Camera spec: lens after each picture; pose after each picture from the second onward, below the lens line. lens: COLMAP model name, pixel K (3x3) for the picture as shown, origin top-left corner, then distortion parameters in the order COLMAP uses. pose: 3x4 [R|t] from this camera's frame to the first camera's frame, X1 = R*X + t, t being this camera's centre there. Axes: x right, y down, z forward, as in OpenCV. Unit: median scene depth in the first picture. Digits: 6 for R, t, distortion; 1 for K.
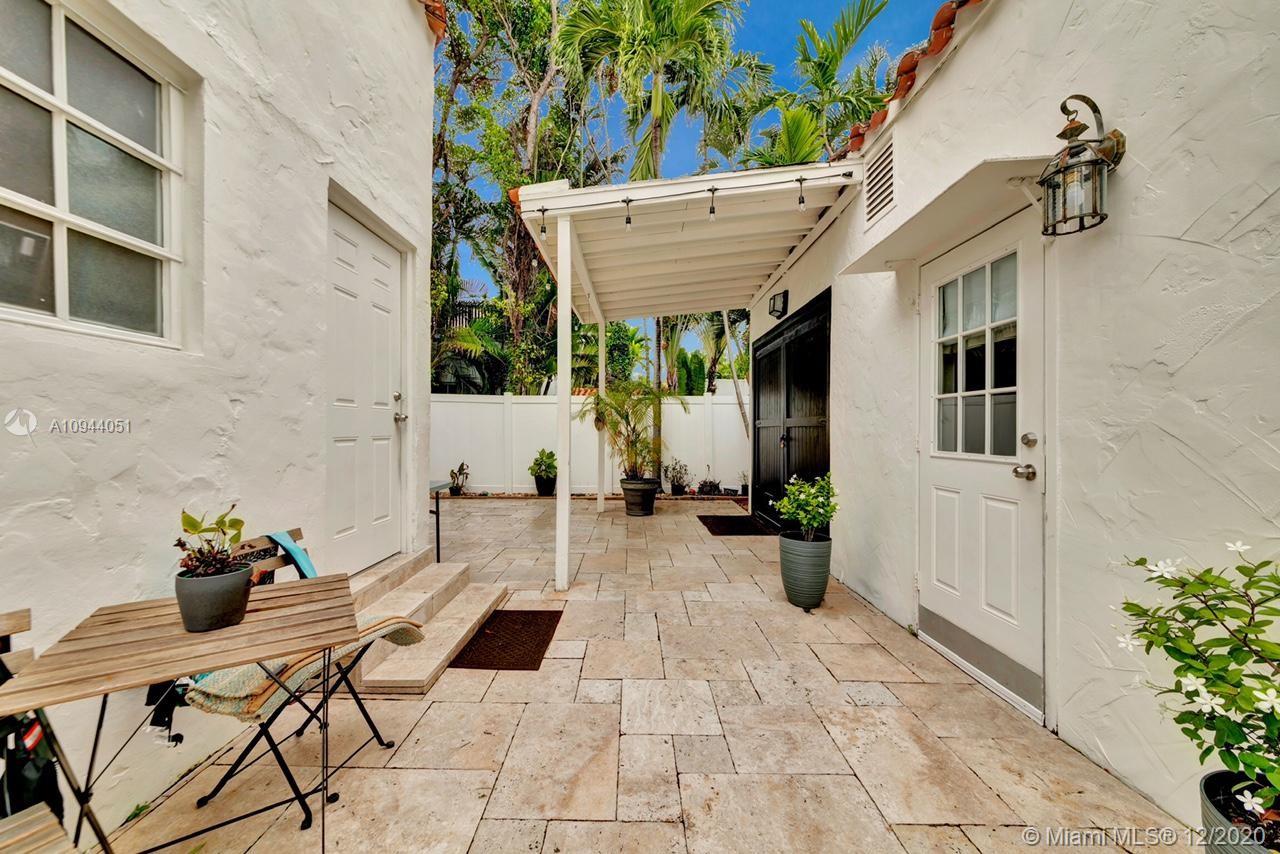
lens RADIAL K [[471.1, 0, 642.2], [0, 471.1, 430.8], [0, 0, 1]] dist [-0.000868, 0.000005]
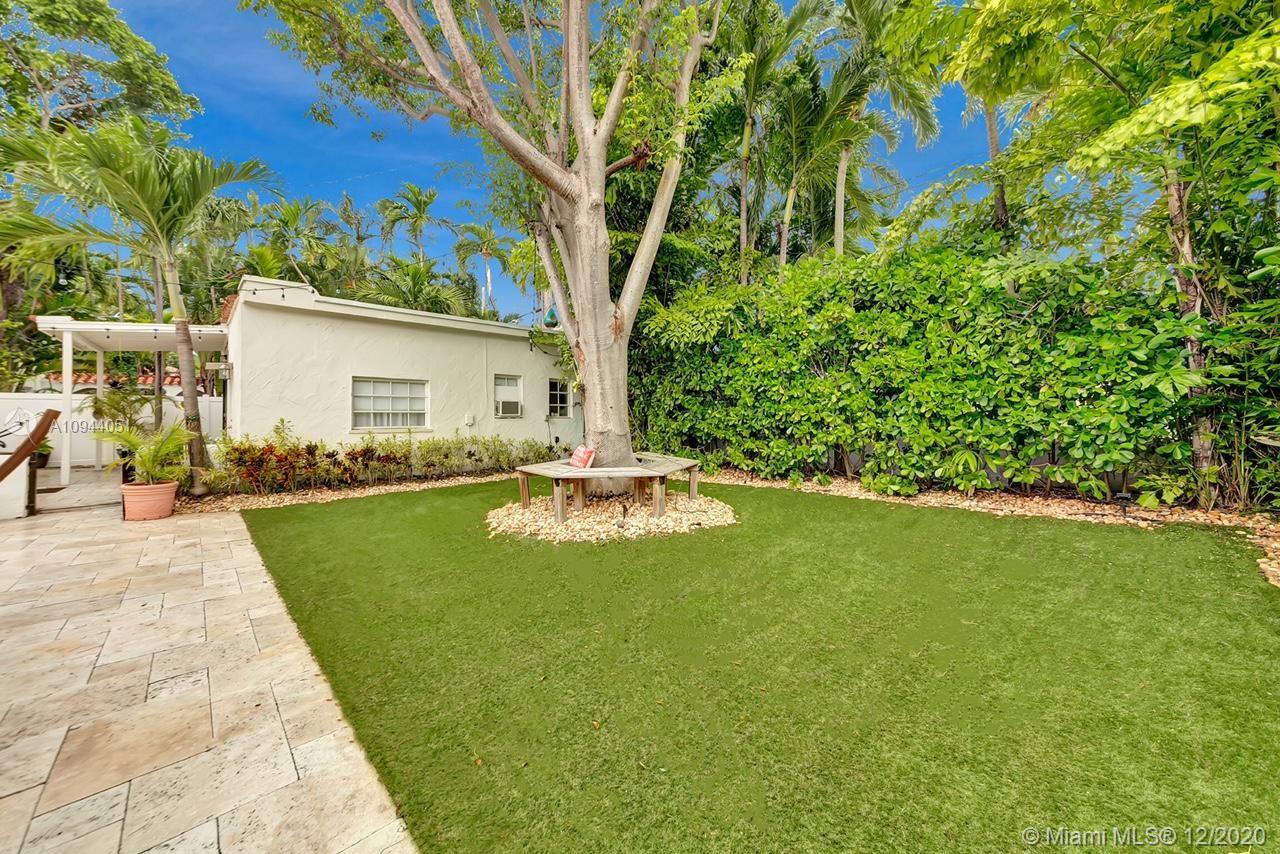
lens RADIAL K [[471.1, 0, 642.2], [0, 471.1, 430.8], [0, 0, 1]] dist [-0.000868, 0.000005]
pose [[0.733874, -0.020374, 0.678980, 0.183633], [-0.000304, 0.999540, 0.030322, -0.011193], [-0.679286, -0.022459, 0.733530, -1.457358]]
